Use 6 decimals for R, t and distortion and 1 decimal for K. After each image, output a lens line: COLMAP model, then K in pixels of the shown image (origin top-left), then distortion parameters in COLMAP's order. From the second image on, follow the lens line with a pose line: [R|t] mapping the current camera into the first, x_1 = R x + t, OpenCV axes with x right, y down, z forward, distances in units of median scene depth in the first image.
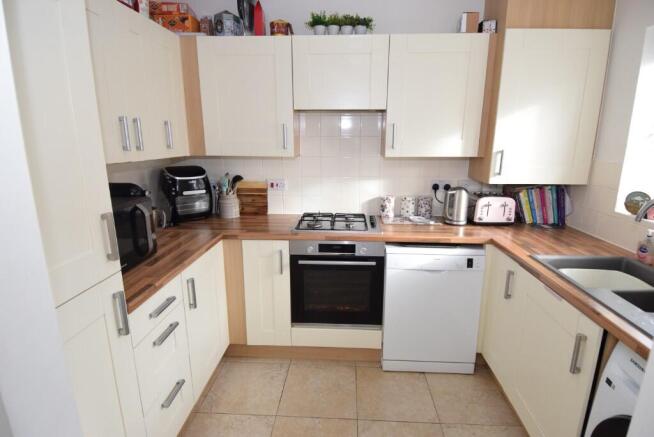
lens RADIAL K [[345.1, 0, 330.7], [0, 345.1, 220.6], [0, 0, 1]] dist [0.054074, -0.056991]
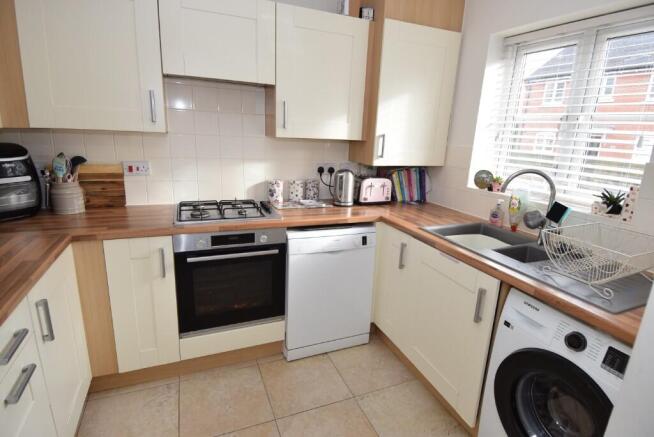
lens RADIAL K [[345.1, 0, 330.7], [0, 345.1, 220.6], [0, 0, 1]] dist [0.054074, -0.056991]
pose [[0.897227, -0.072634, 0.435554, -0.136079], [0.058642, 0.997242, 0.045502, 0.006863], [-0.437658, -0.015283, 0.899012, 0.093188]]
